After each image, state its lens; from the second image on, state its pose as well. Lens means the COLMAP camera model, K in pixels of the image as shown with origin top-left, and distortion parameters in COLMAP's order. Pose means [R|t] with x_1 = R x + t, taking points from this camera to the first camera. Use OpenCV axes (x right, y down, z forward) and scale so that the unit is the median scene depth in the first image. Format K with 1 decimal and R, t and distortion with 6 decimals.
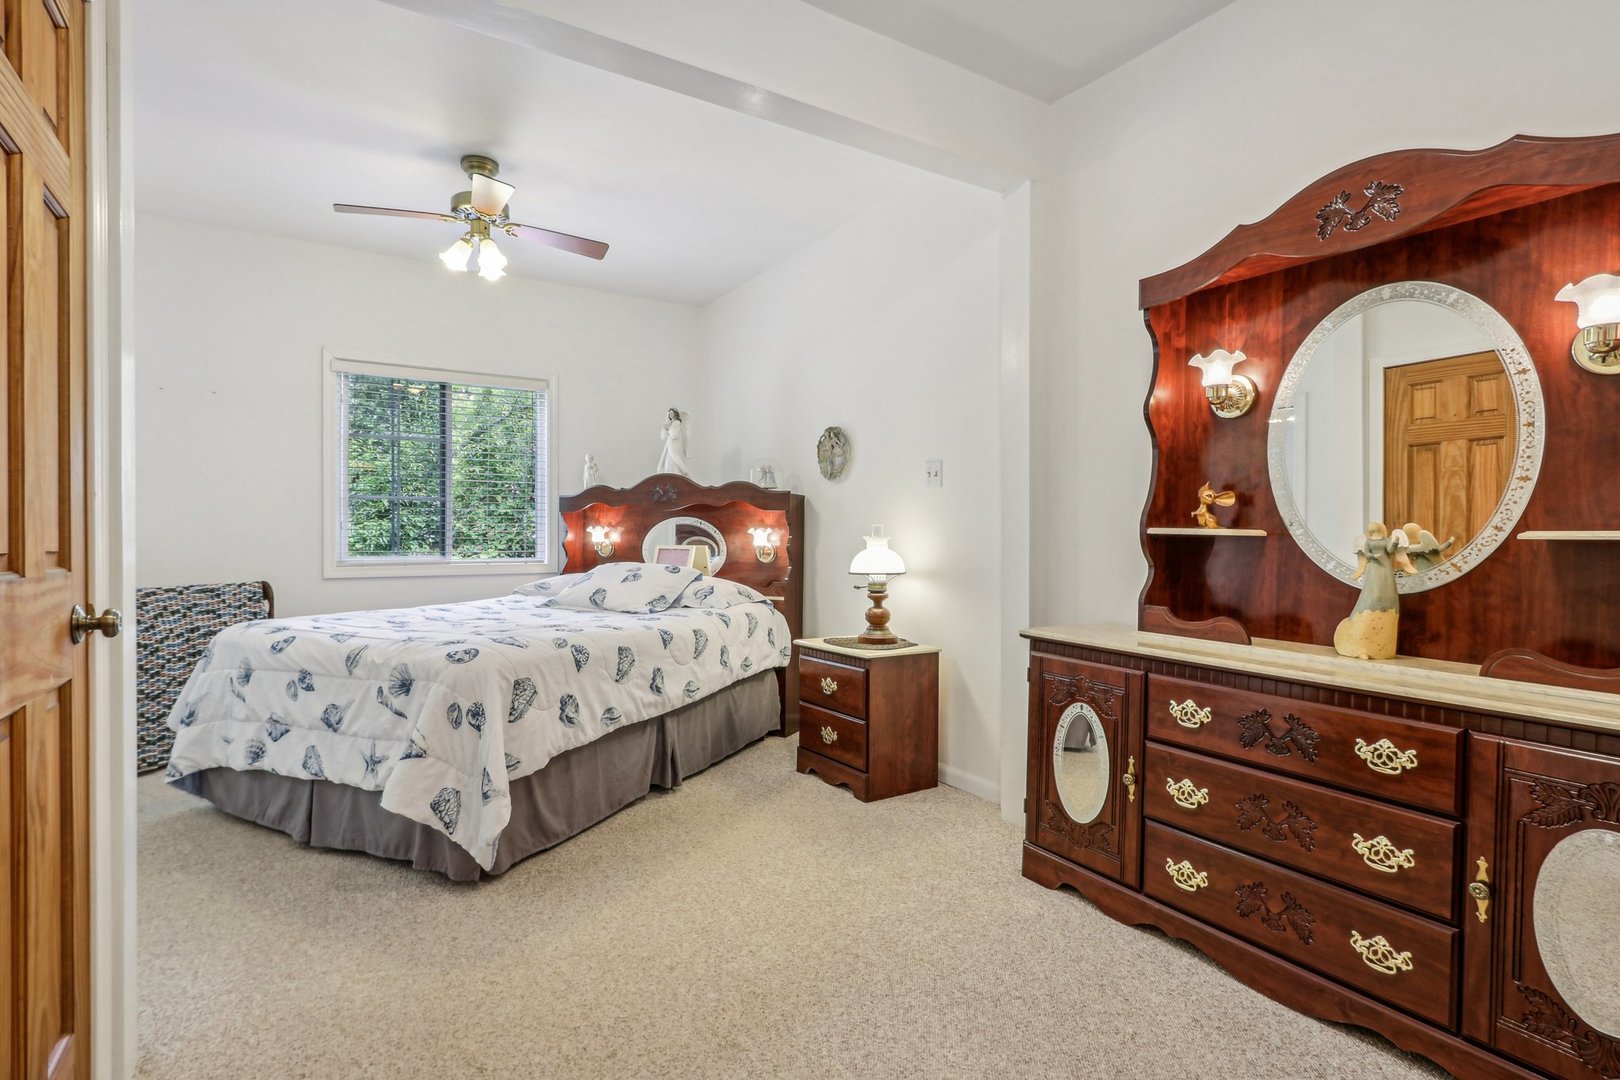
lens RADIAL K [[758.6, 0, 802.2], [0, 758.6, 536.0], [0, 0, 1]] dist [-0.019903, 0.002734]
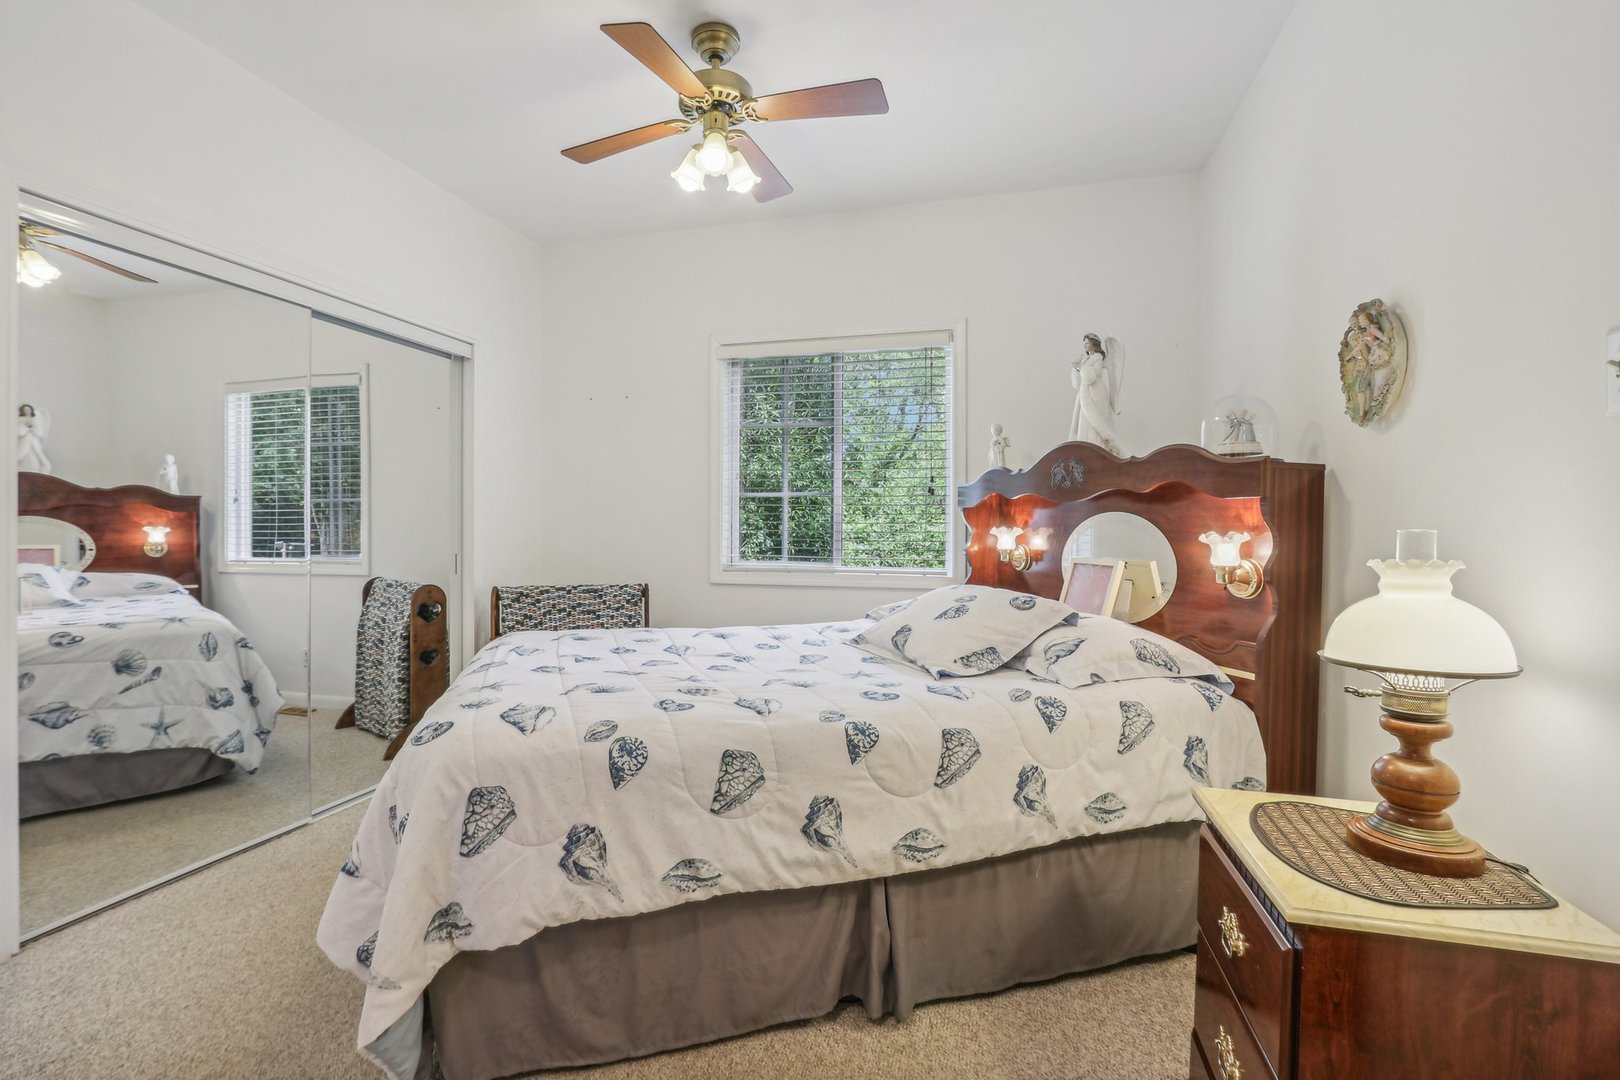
lens RADIAL K [[758.6, 0, 807.9], [0, 758.6, 531.6], [0, 0, 1]] dist [-0.019903, 0.002734]
pose [[0.665850, 0.006562, -0.746057, 0.172884], [-0.006193, 0.999975, 0.003268, -0.013222], [0.746060, 0.002444, 0.665875, 0.550263]]
